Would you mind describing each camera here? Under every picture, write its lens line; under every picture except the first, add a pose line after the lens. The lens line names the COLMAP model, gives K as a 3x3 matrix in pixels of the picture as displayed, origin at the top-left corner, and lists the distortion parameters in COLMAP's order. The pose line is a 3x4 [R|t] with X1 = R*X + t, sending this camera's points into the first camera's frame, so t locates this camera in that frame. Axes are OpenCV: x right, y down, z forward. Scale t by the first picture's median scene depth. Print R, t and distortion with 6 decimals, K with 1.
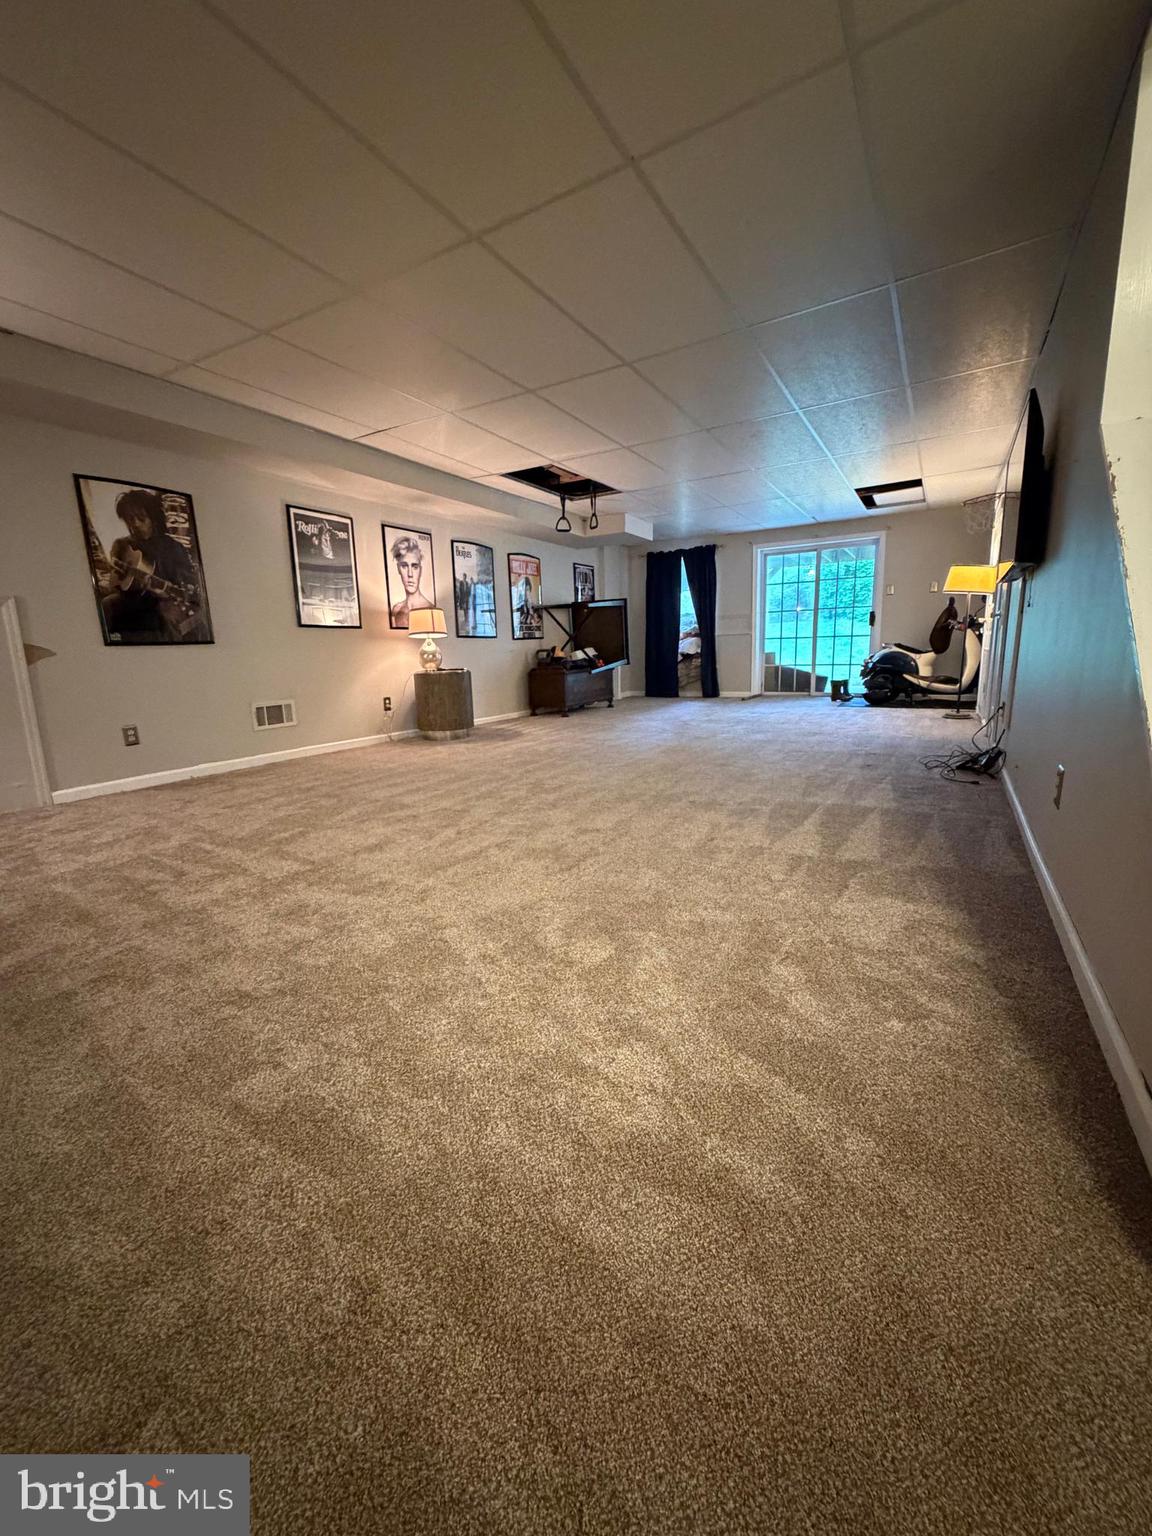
lens RADIAL K [[612.8, 0, 574.9], [0, 612.8, 766.0], [0, 0, 1]] dist [0.000861, -0.000946]
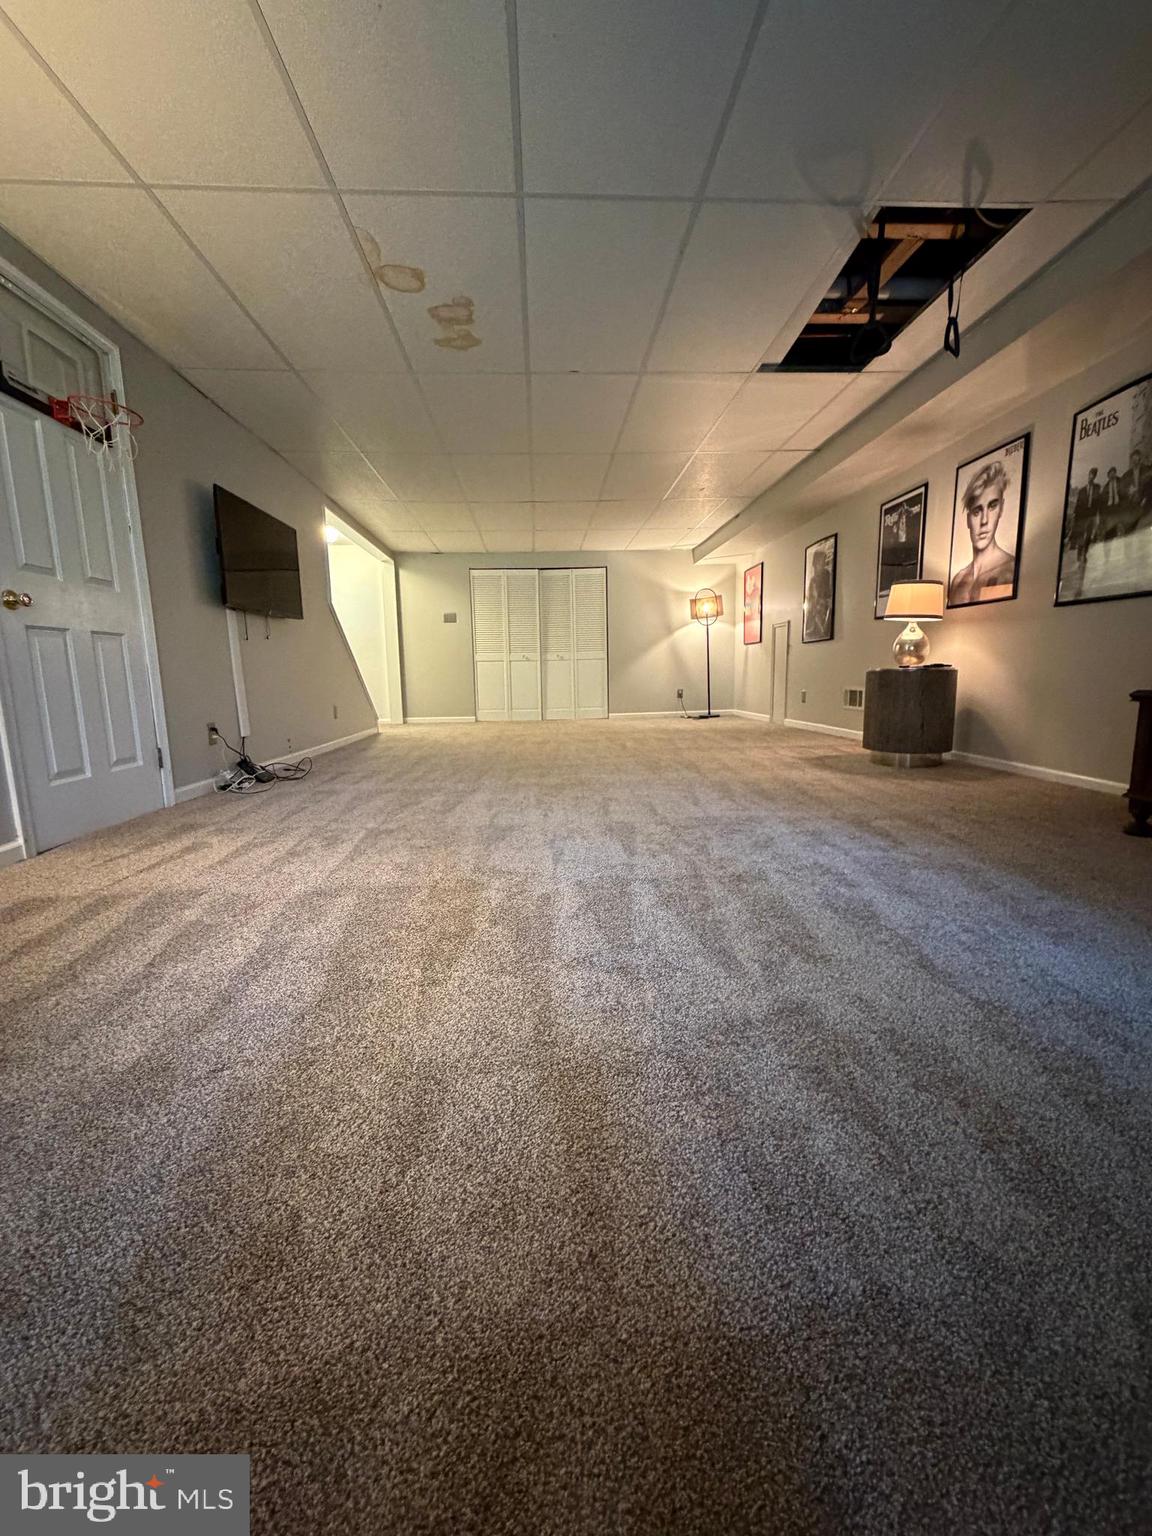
lens RADIAL K [[612.8, 0, 574.9], [0, 612.8, 766.0], [0, 0, 1]] dist [0.000861, -0.000946]
pose [[-0.825626, 0.127671, -0.549584, 0.499776], [-0.065181, 0.945958, 0.317671, -0.245992], [0.560441, 0.298100, -0.772685, 1.355333]]
